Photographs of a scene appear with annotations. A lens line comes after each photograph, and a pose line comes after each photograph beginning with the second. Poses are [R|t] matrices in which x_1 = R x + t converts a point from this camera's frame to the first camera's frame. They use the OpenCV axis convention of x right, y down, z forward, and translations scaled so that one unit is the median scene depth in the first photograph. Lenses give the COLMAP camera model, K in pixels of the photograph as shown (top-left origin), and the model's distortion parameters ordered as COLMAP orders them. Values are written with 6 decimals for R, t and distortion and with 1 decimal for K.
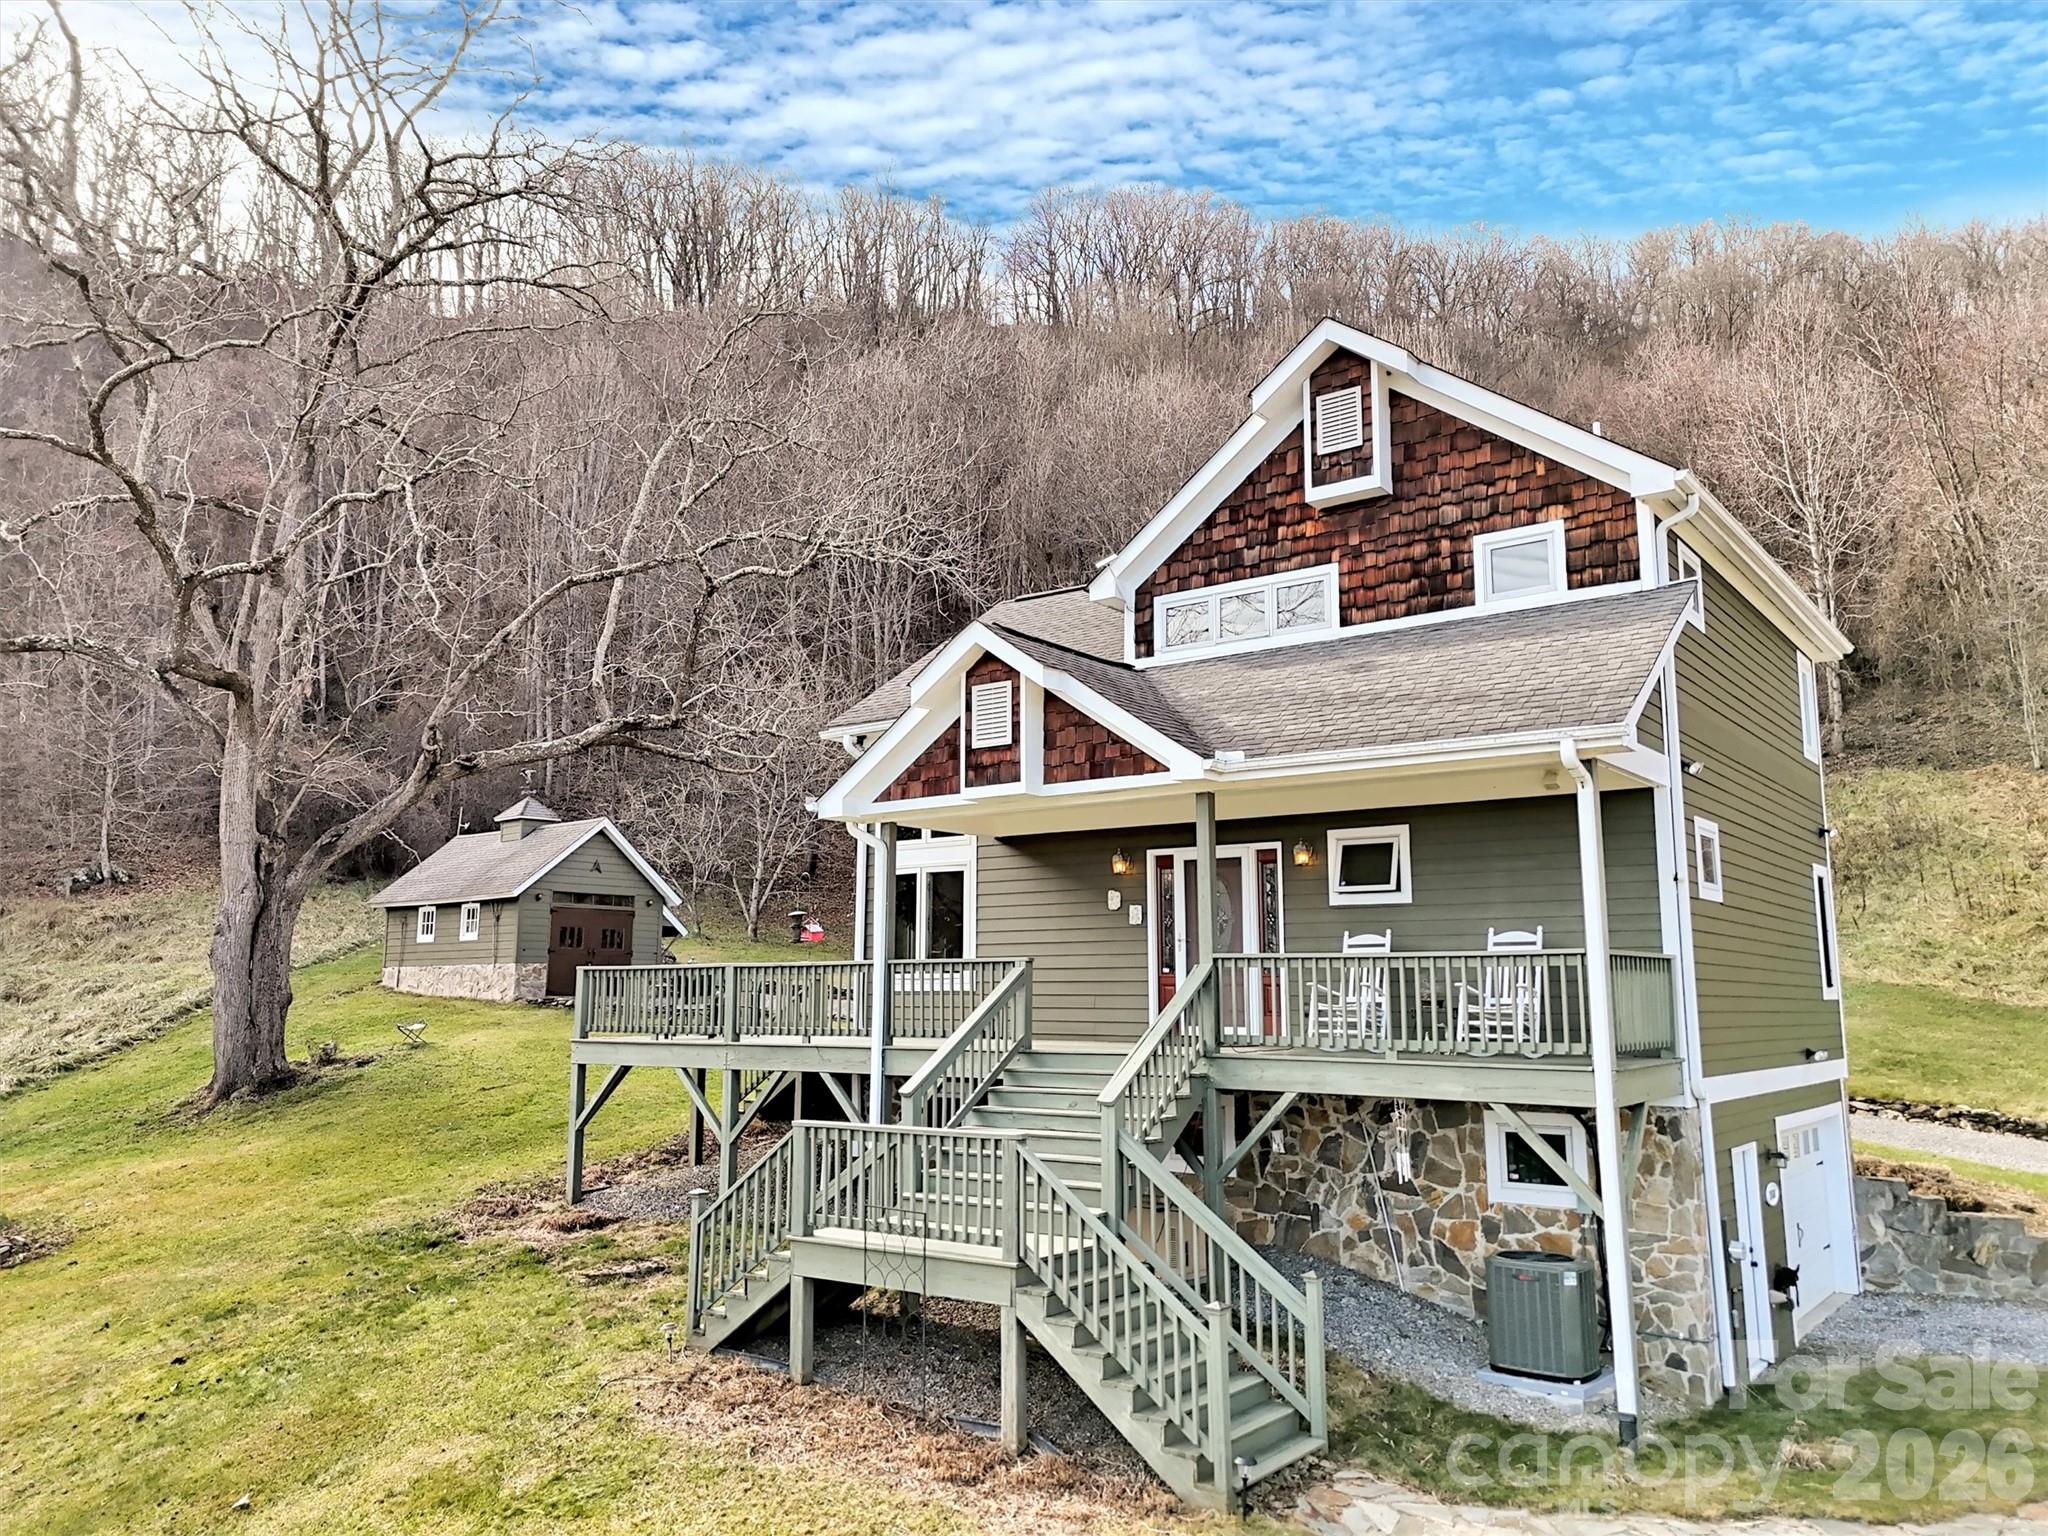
lens RADIAL K [[1513.3, 0, 1024.0], [0, 1513.3, 768.0], [0, 0, 1]] dist [0.024281, 0.001214]
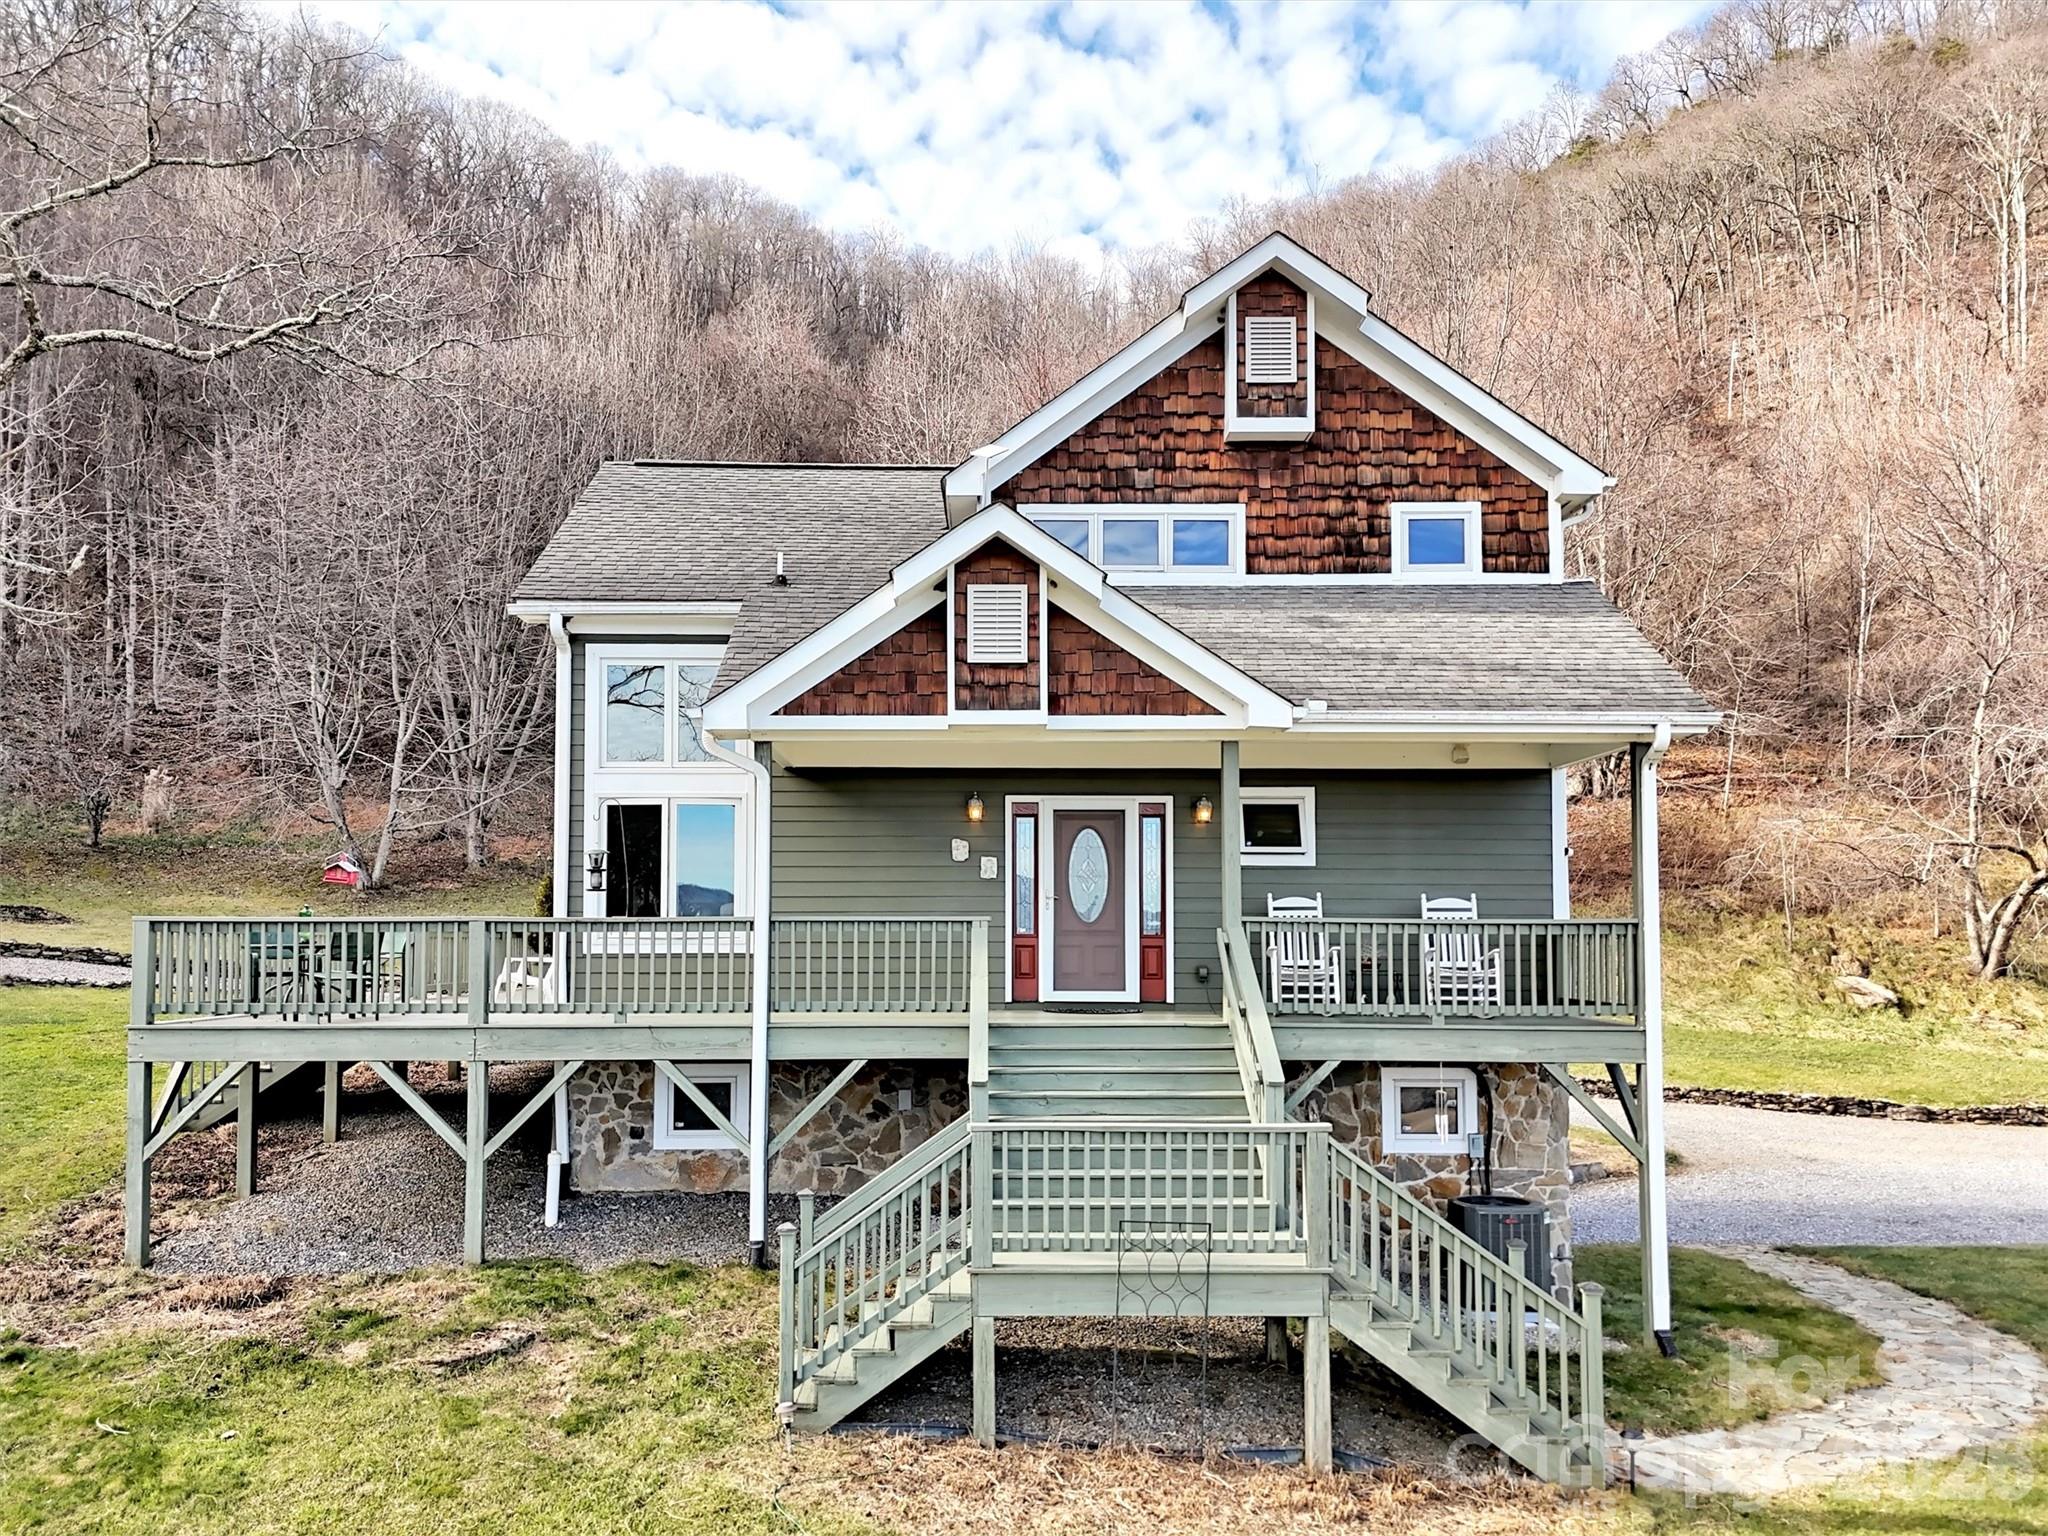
lens RADIAL K [[1556.0, 0, 1024.0], [0, 1556.0, 889.9], [0, 0, 1]] dist [0.039544, -0.002920]
pose [[0.795906, 0.021477, 0.605039, -0.507921], [-0.091086, 0.992243, 0.084599, 0.034560], [-0.598529, -0.122444, 0.791689, 0.298618]]
